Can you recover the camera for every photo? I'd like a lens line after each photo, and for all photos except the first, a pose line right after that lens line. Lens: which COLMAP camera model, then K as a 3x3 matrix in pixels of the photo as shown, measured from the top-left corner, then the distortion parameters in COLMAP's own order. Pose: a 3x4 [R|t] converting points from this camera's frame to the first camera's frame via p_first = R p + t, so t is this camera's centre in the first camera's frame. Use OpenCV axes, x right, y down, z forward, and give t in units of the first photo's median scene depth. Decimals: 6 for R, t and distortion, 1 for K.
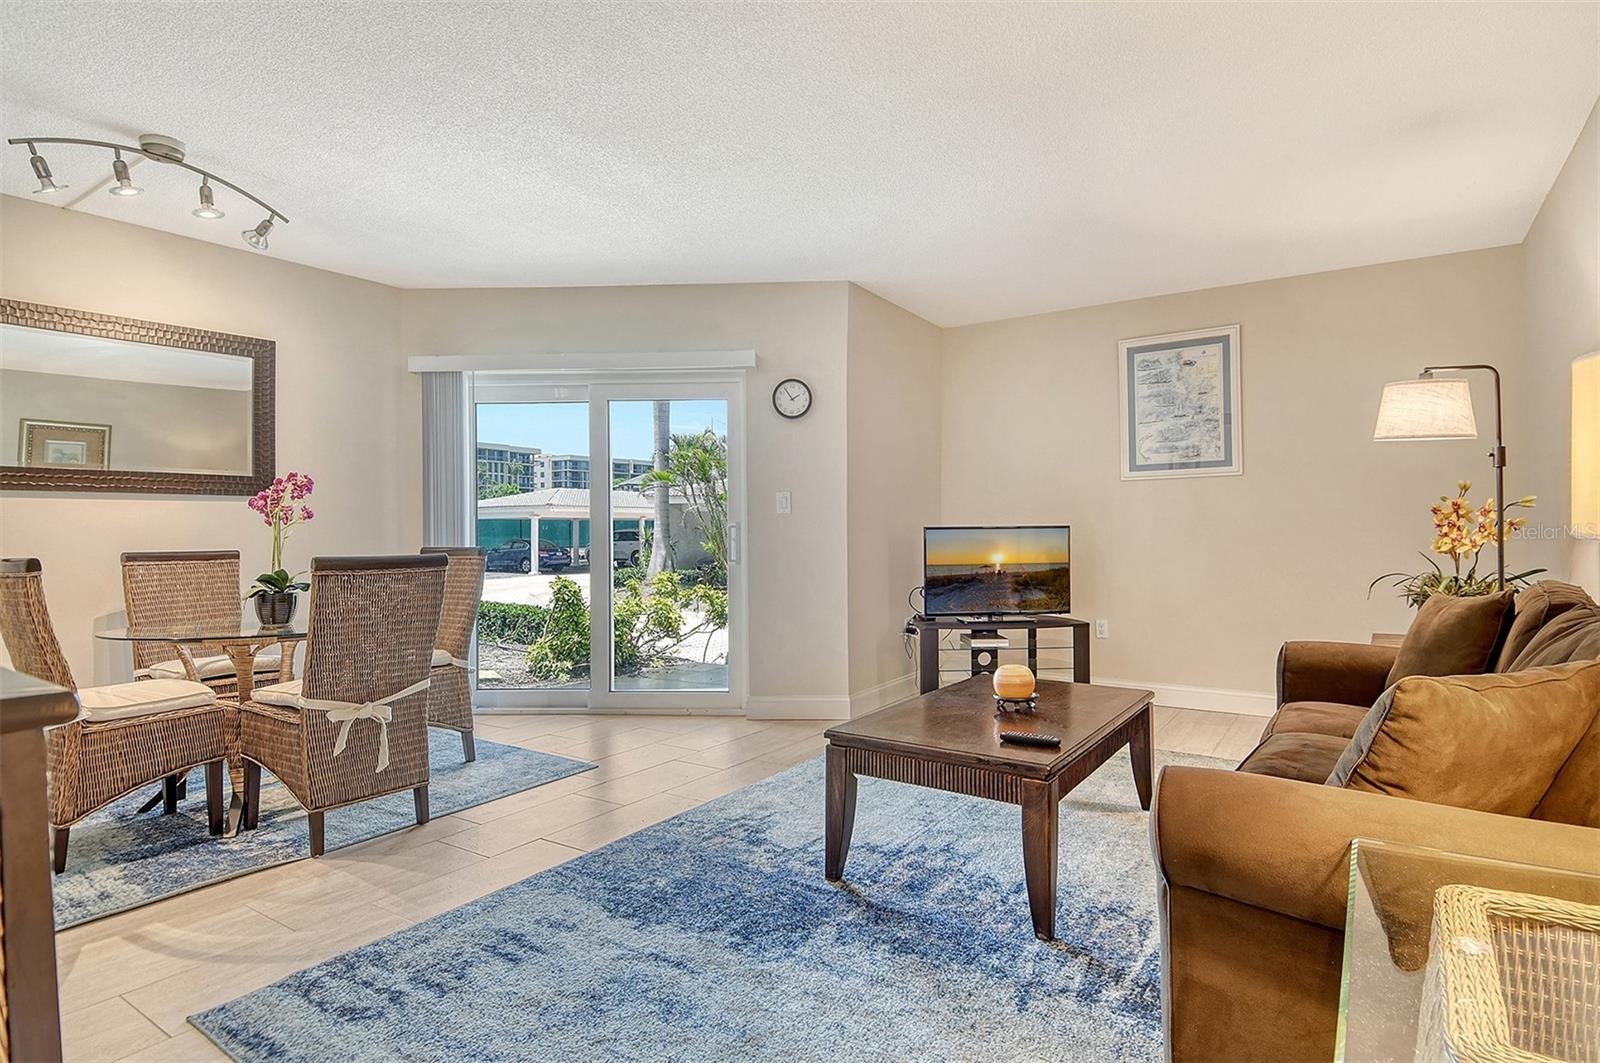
lens RADIAL K [[808.7, 0, 808.9], [0, 808.7, 524.4], [0, 0, 1]] dist [0.021212, -0.025036]
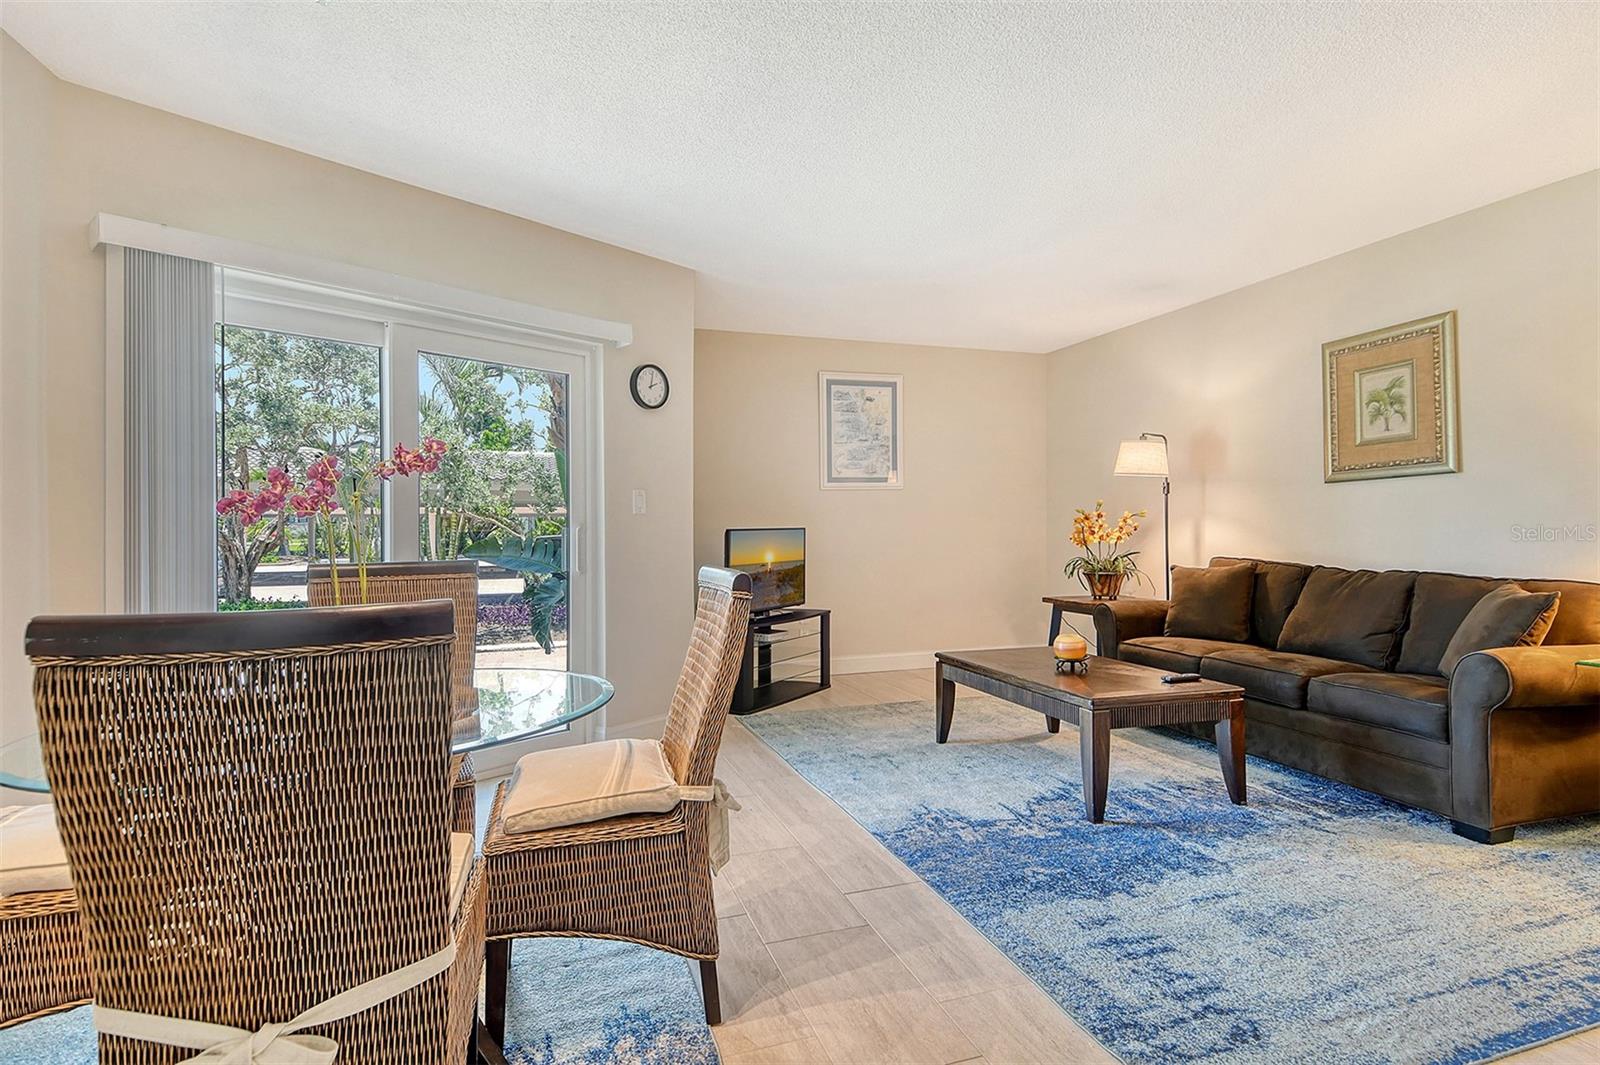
lens RADIAL K [[808.7, 0, 808.9], [0, 808.7, 525.4], [0, 0, 1]] dist [0.021212, -0.025036]
pose [[0.640965, 0.003864, 0.767561, -0.970821], [-0.002664, 0.999993, -0.002810, 0.002547], [-0.767566, -0.000244, 0.640970, 0.464020]]
